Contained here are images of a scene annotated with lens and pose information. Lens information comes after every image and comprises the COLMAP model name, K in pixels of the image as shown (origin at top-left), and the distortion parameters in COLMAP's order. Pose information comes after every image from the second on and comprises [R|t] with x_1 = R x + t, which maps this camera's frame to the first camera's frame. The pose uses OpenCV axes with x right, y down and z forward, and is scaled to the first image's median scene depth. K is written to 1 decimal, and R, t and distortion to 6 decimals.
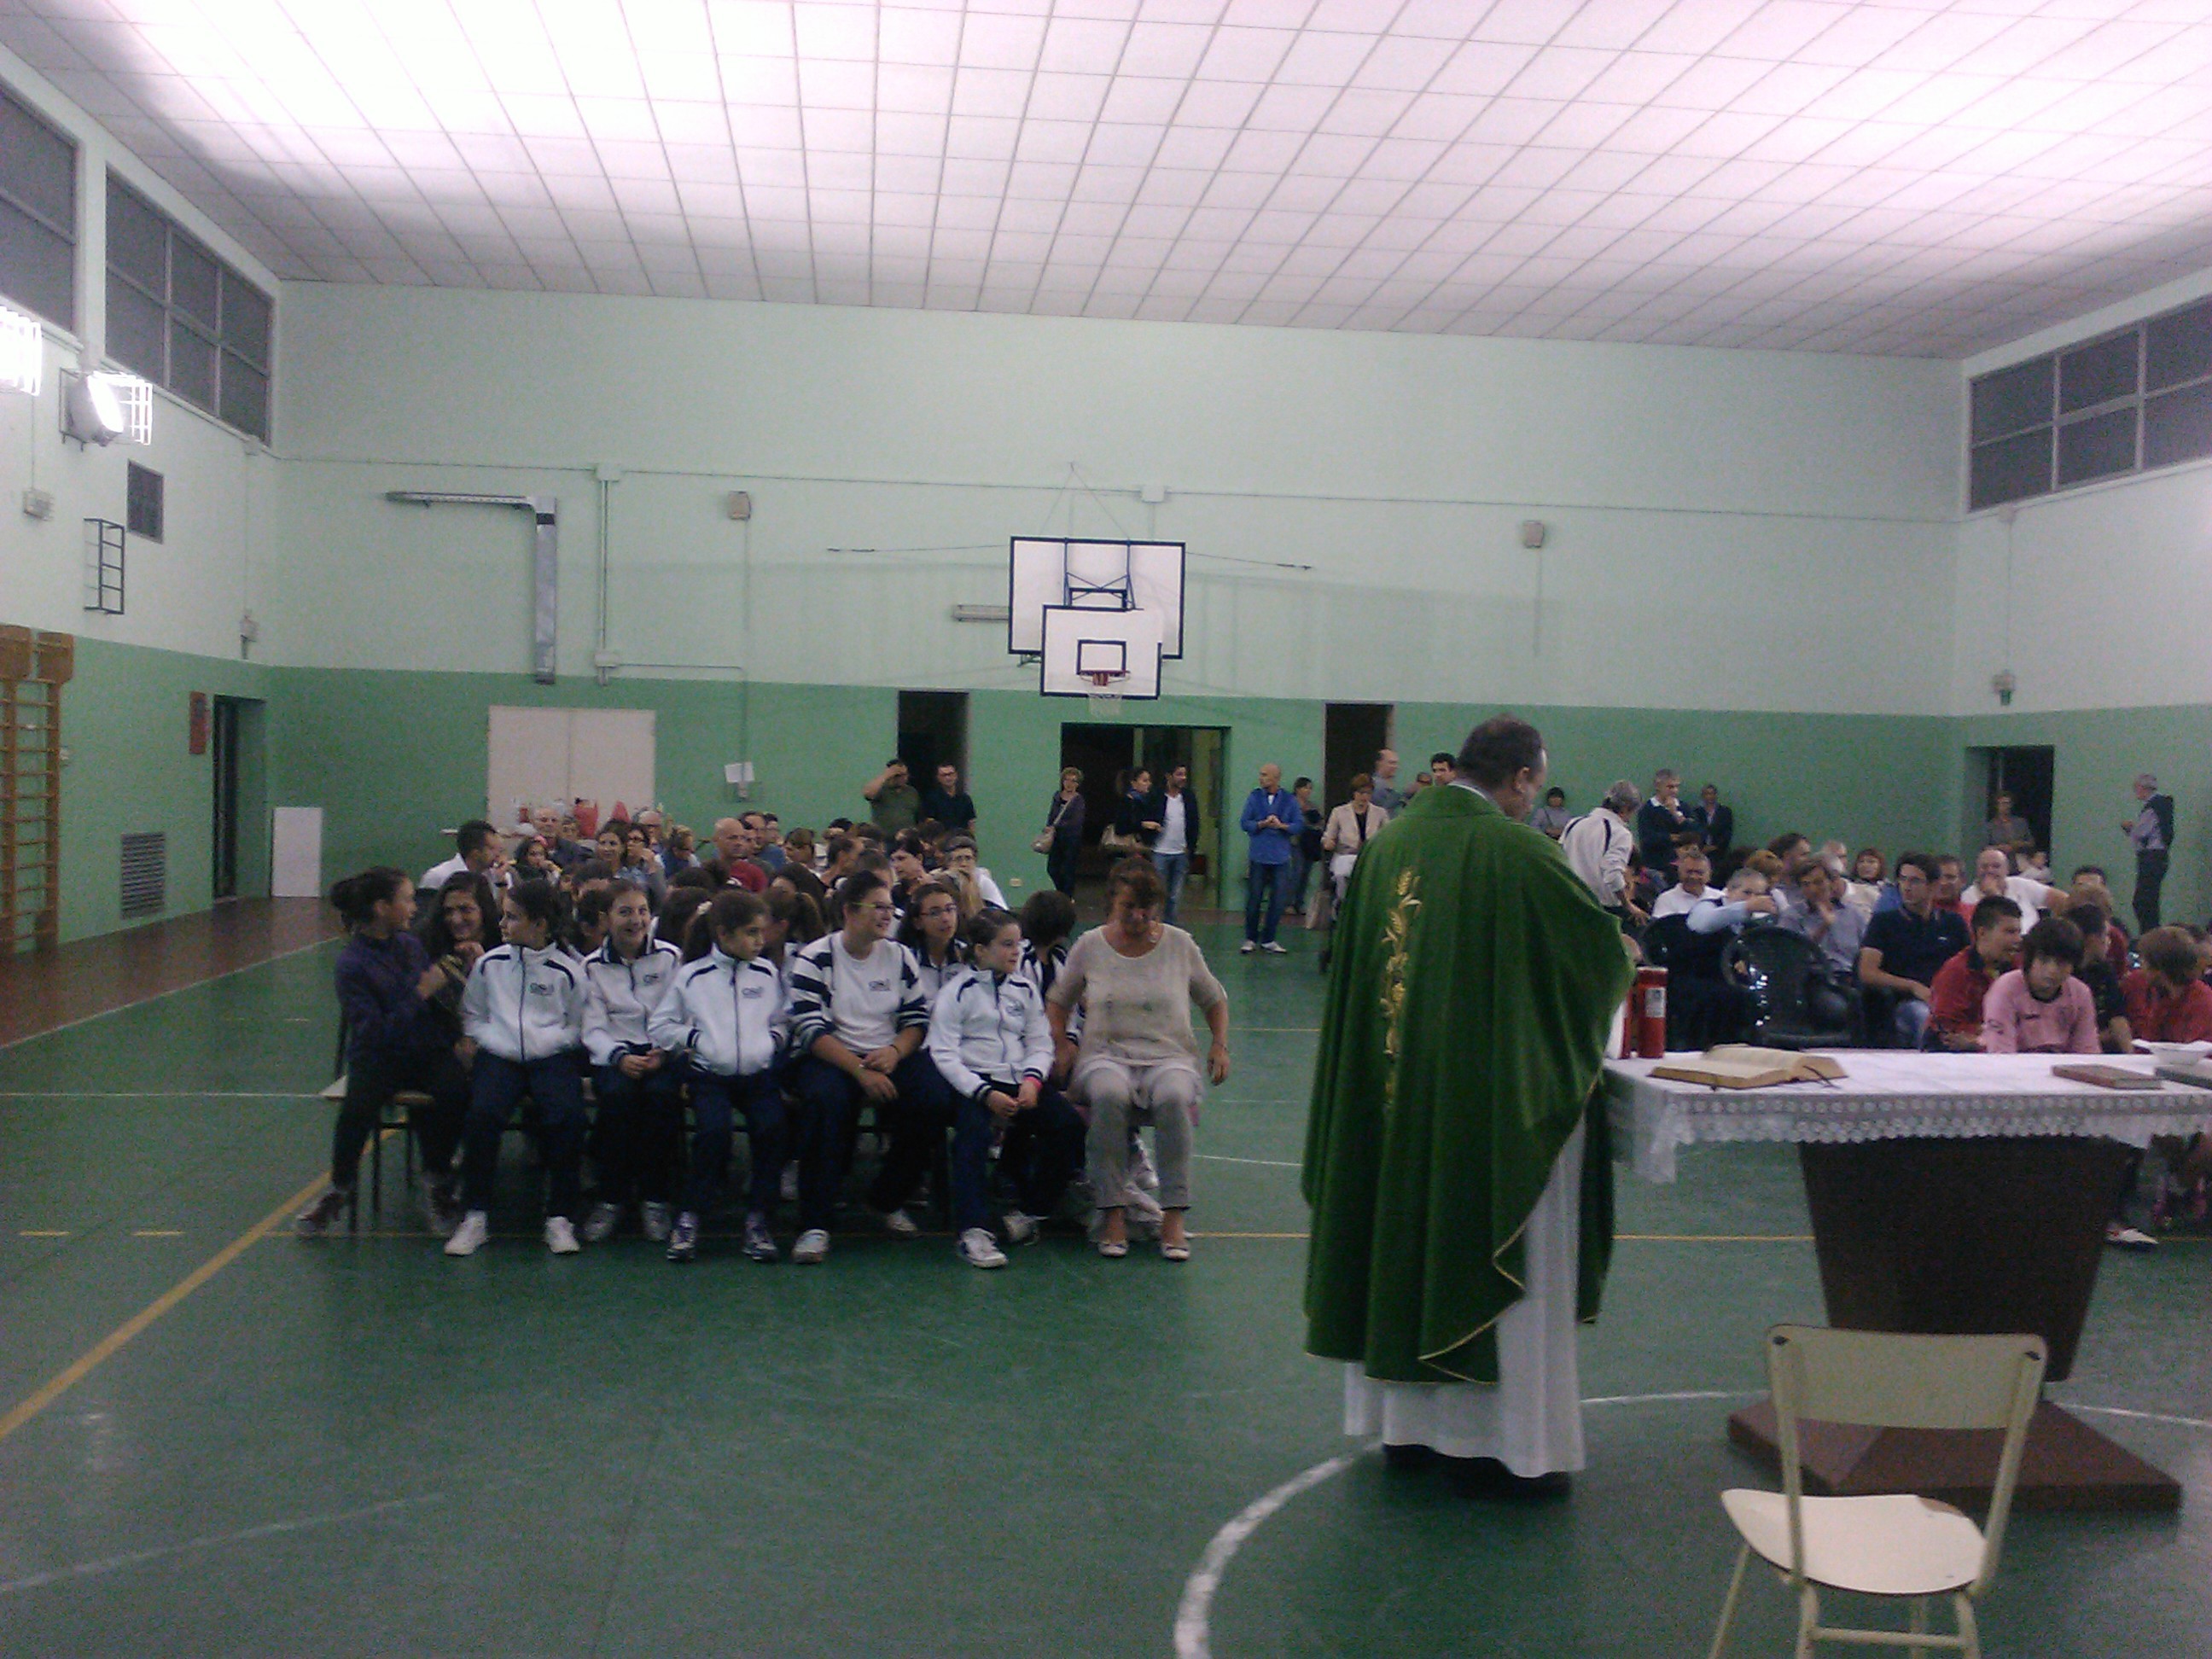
lens RADIAL K [[2178.7, 0, 1085.8], [0, 2178.7, 856.3], [0, 0, 1]] dist [0.000171, 0.000000]
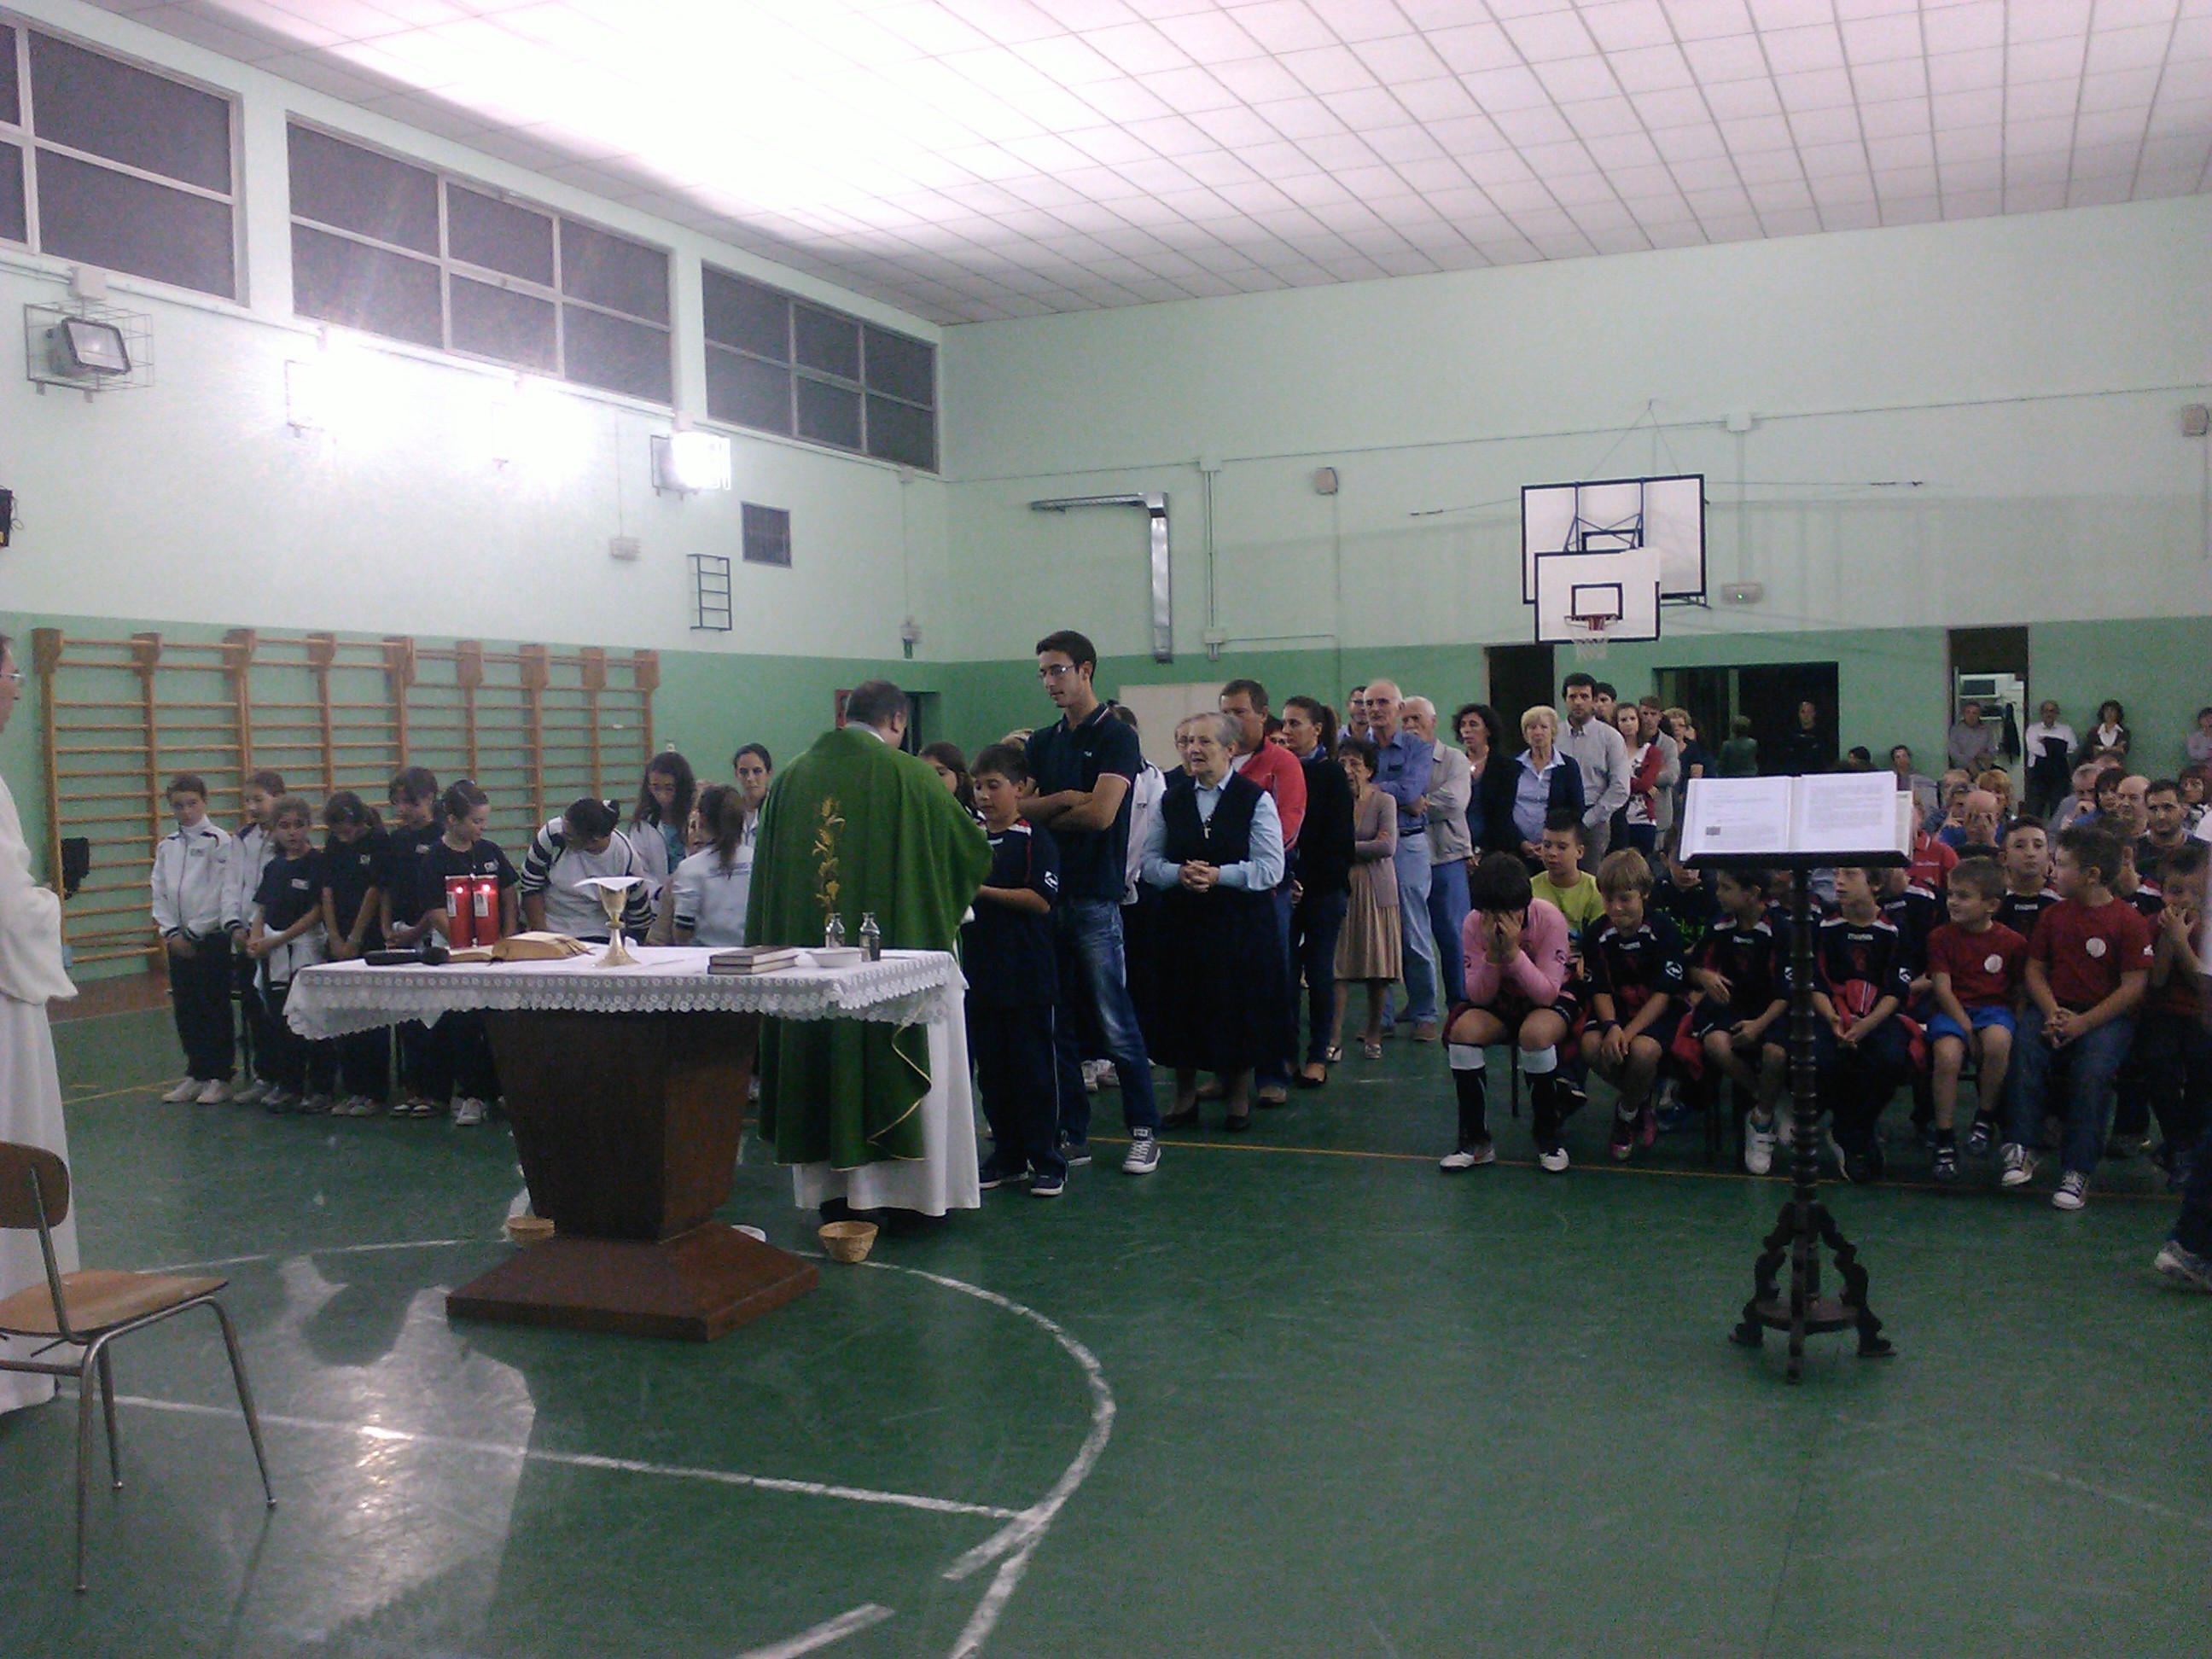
lens RADIAL K [[2178.7, 0, 1083.1], [0, 2178.7, 848.2], [0, 0, 1]] dist [0.000171, 0.000000]
pose [[0.875422, -0.021866, -0.482864, 0.266213], [0.027094, 0.999625, 0.003856, 0.009545], [0.482599, -0.016458, 0.875687, 0.023772]]
